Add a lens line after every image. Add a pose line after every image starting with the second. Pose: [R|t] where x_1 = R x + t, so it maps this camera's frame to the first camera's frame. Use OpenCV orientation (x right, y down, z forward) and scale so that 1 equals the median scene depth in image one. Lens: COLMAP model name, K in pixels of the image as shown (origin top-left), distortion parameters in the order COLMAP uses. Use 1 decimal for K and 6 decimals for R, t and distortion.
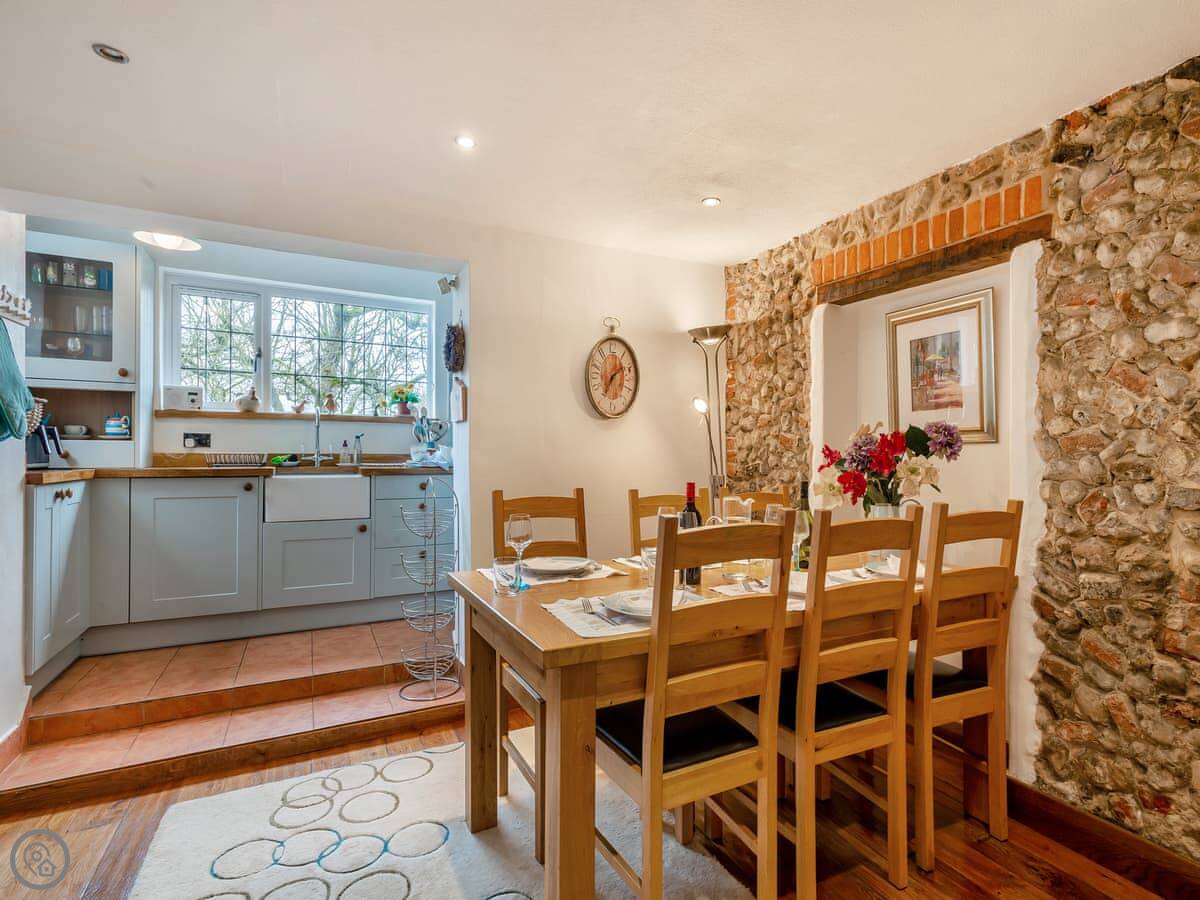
lens RADIAL K [[588.9, 0, 603.6], [0, 588.9, 455.8], [0, 0, 1]] dist [0.004518, -0.000511]
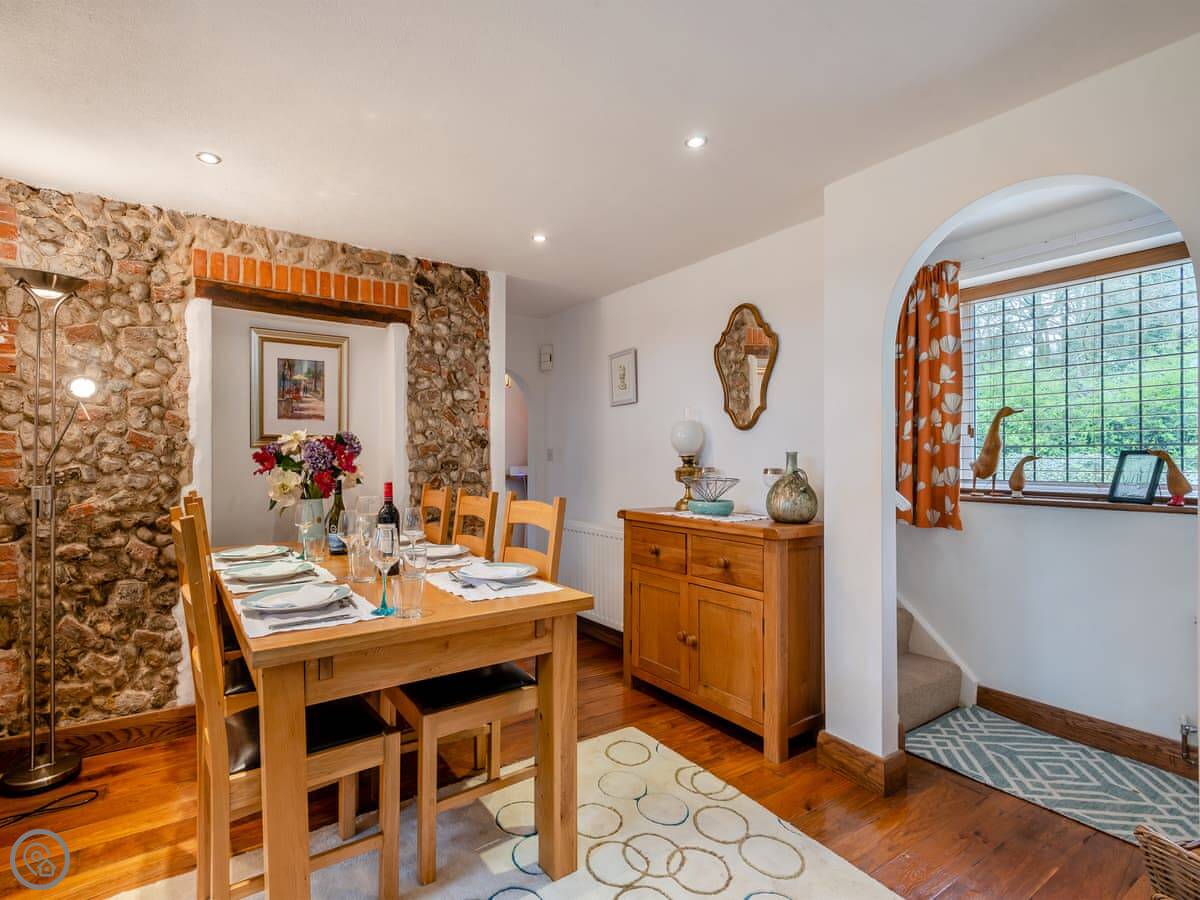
lens RADIAL K [[588.9, 0, 603.6], [0, 588.9, 455.8], [0, 0, 1]] dist [0.004518, -0.000511]
pose [[-0.164837, -0.001142, 0.986320, -0.827886], [0.001878, 0.999997, 0.001472, -0.003856], [-0.986319, 0.002095, -0.164835, 0.634167]]
